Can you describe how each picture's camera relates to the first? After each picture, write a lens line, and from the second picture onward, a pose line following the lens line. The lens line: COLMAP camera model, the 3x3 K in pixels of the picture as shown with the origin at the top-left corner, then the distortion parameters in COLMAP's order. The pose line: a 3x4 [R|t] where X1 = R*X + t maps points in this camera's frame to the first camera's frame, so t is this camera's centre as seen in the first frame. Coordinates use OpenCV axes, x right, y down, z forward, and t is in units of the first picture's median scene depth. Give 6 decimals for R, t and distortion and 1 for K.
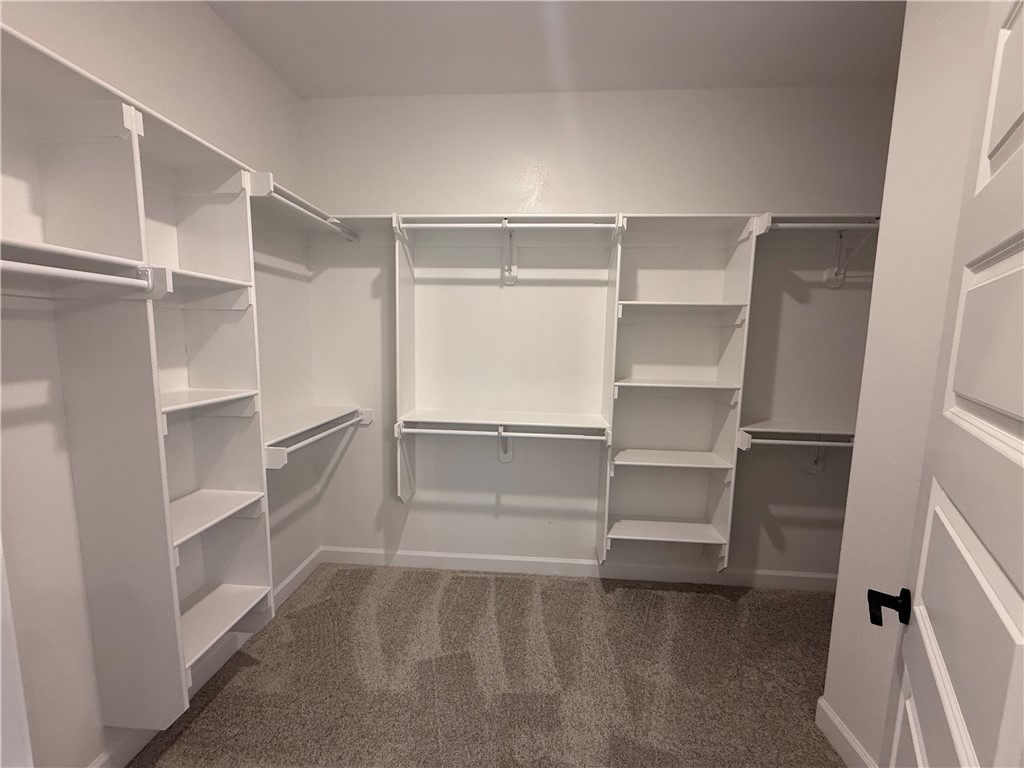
lens RADIAL K [[409.6, 0, 509.0], [0, 409.6, 385.6], [0, 0, 1]] dist [-0.003175, 0.000986]
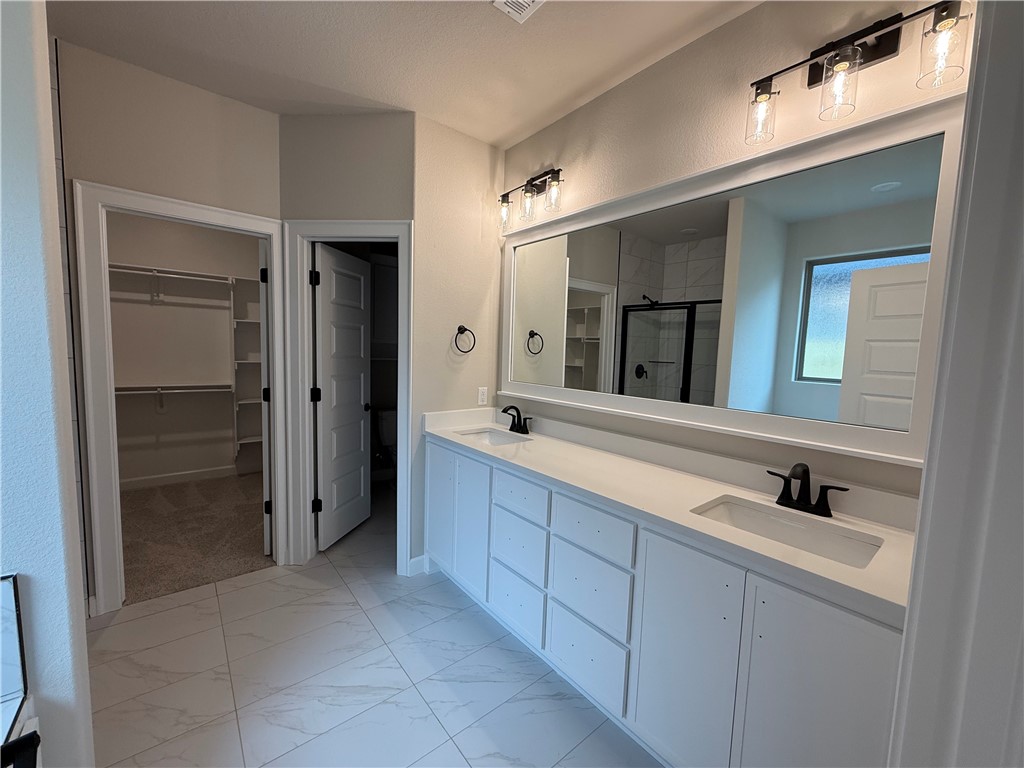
lens RADIAL K [[409.6, 0, 516.8], [0, 409.6, 390.9], [0, 0, 1]] dist [-0.003175, 0.000986]
pose [[0.727305, -0.054585, 0.684140, -0.095692], [0.065123, 0.997823, 0.010380, 0.180776], [-0.683217, 0.037004, 0.729277, -1.197527]]
